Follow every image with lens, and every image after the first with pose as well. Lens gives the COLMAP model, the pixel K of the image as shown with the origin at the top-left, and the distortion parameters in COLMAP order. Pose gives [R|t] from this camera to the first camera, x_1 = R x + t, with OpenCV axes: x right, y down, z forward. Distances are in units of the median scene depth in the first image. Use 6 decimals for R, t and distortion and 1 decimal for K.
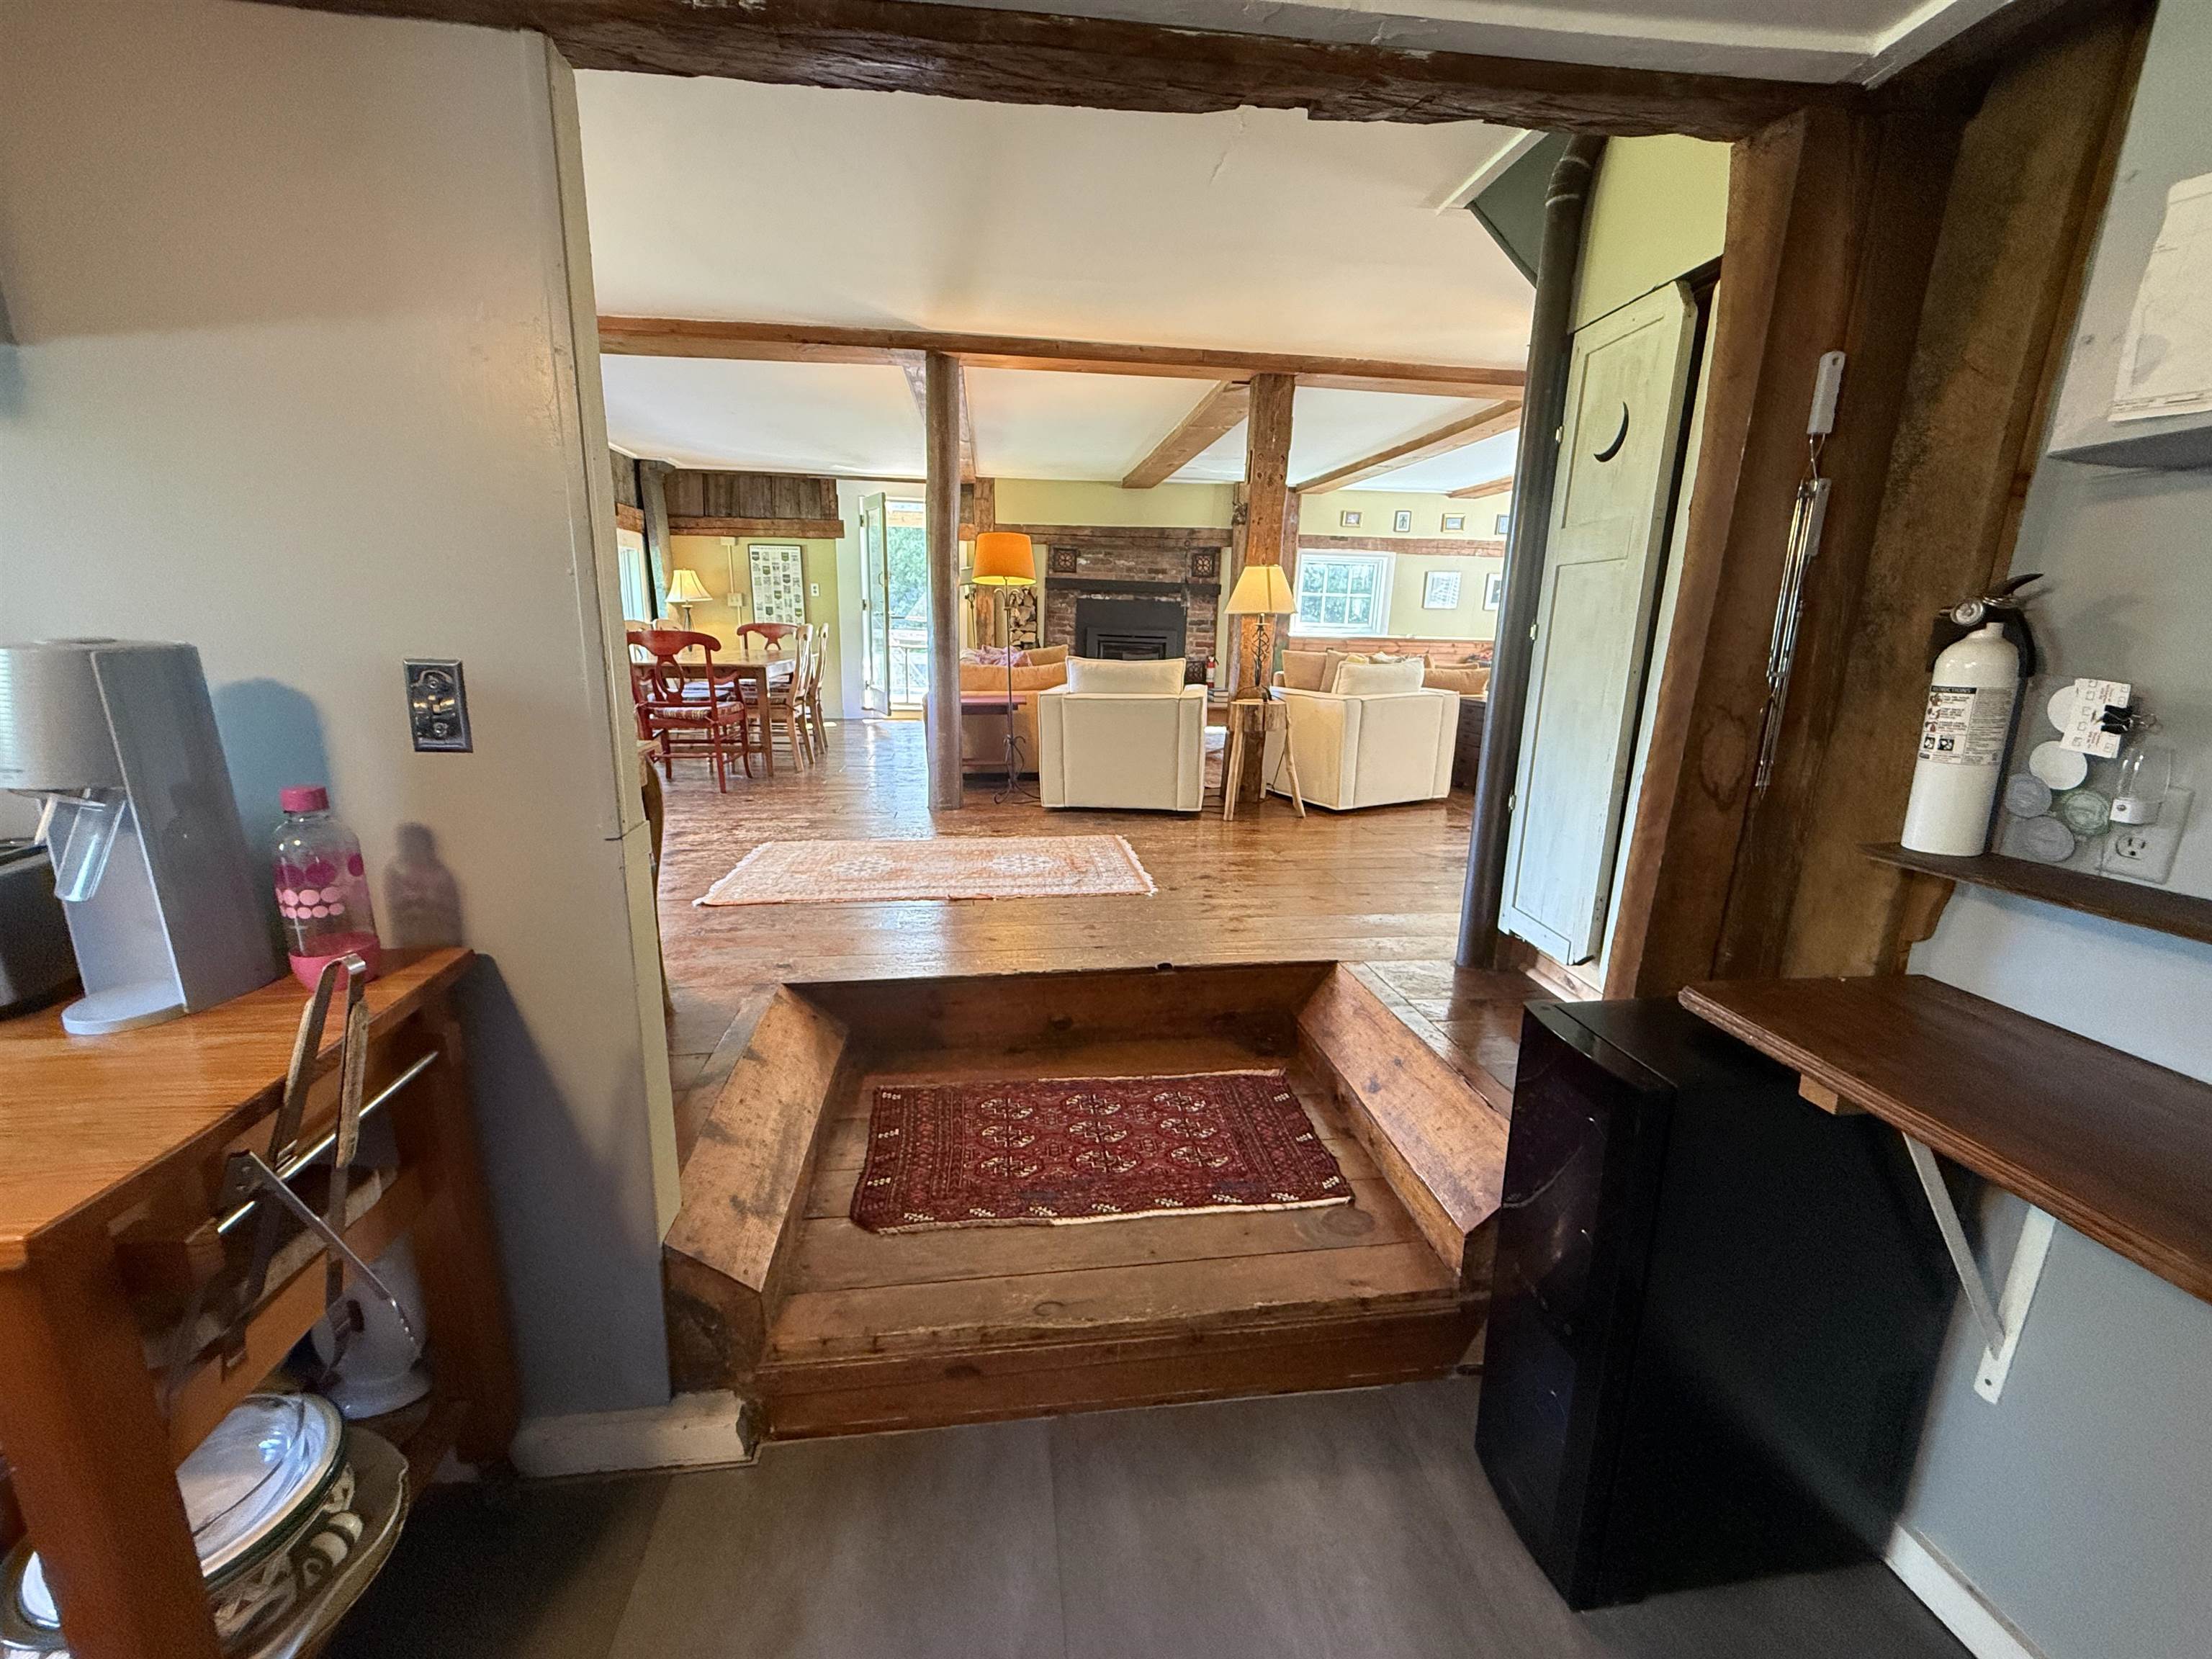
lens RADIAL K [[878.9, 0, 1102.9], [0, 878.9, 833.0], [0, 0, 1]] dist [0.001267, -0.000676]
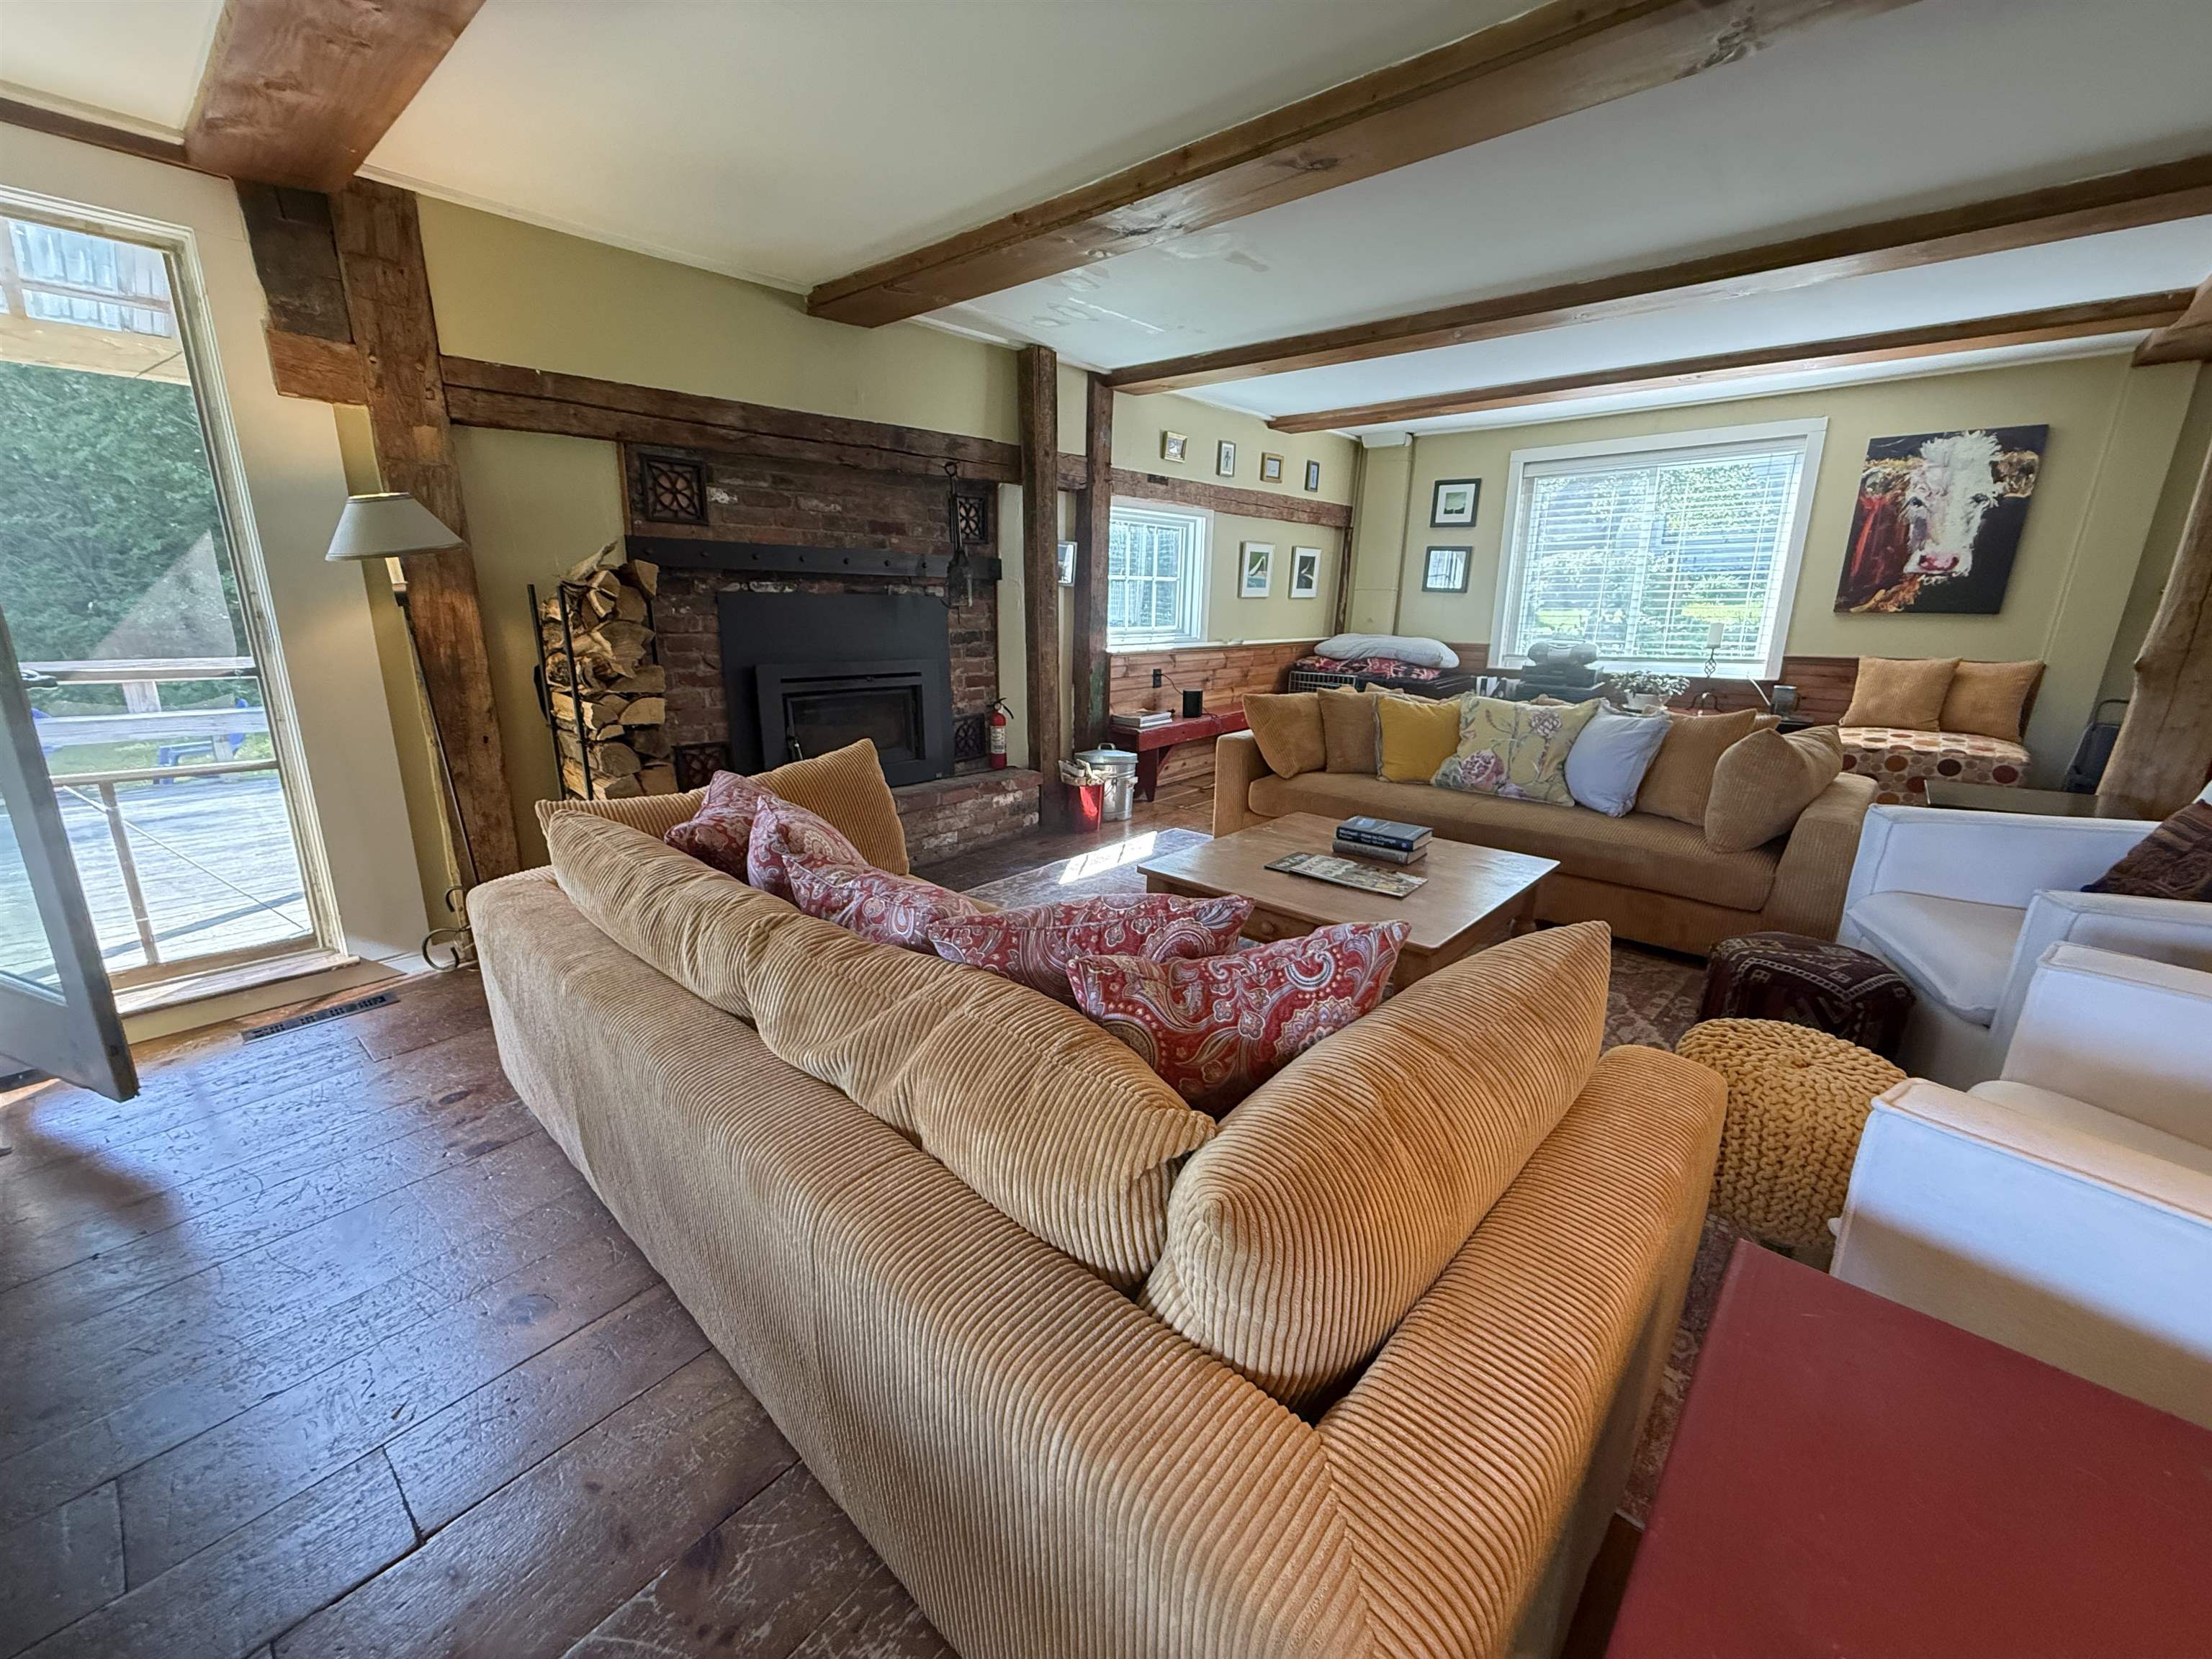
lens RADIAL K [[878.9, 0, 1100.0], [0, 878.9, 834.1], [0, 0, 1]] dist [0.001267, -0.000676]
pose [[0.742620, -0.192276, 0.641518, -0.175329], [0.171599, 0.980552, 0.095248, -0.170956], [-0.647355, 0.039351, 0.761172, 0.601570]]
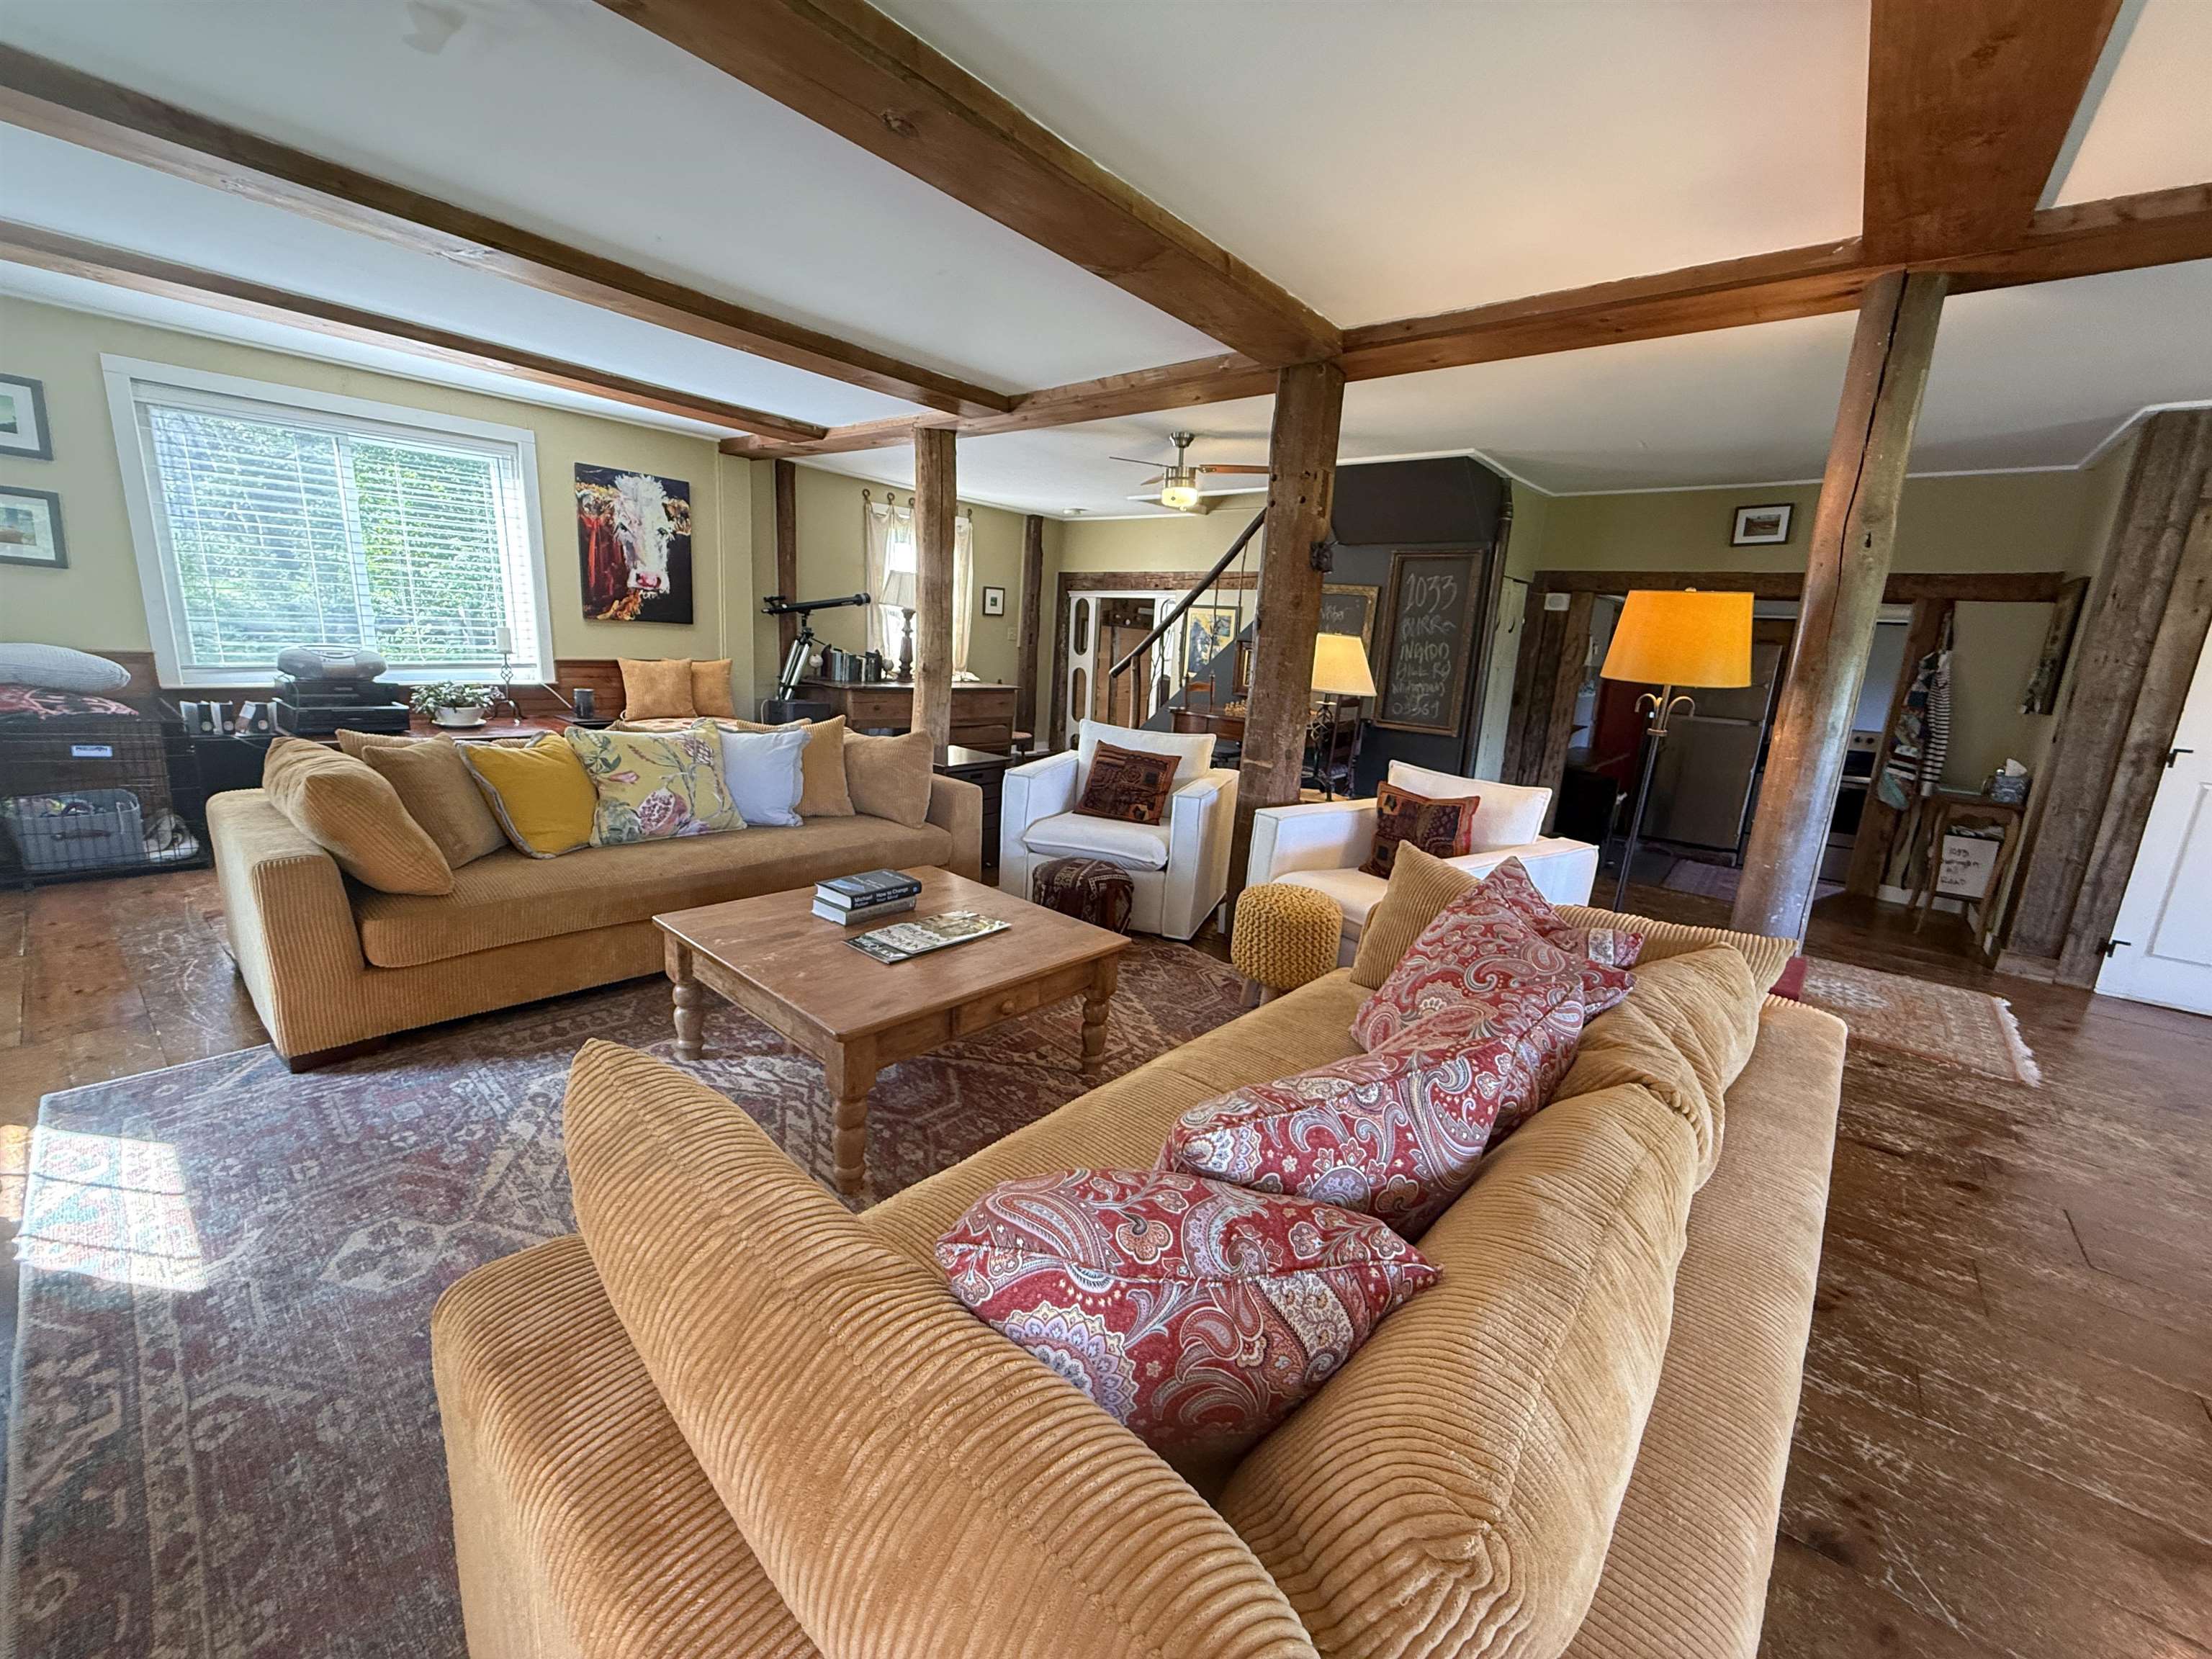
lens RADIAL K [[878.9, 0, 1115.3], [0, 878.9, 824.1], [0, 0, 1]] dist [0.001267, -0.000676]
pose [[-0.688772, -0.214284, 0.692586, -0.125415], [0.098481, 0.918810, 0.382216, -0.299398], [-0.718258, 0.331466, -0.611748, 1.097473]]
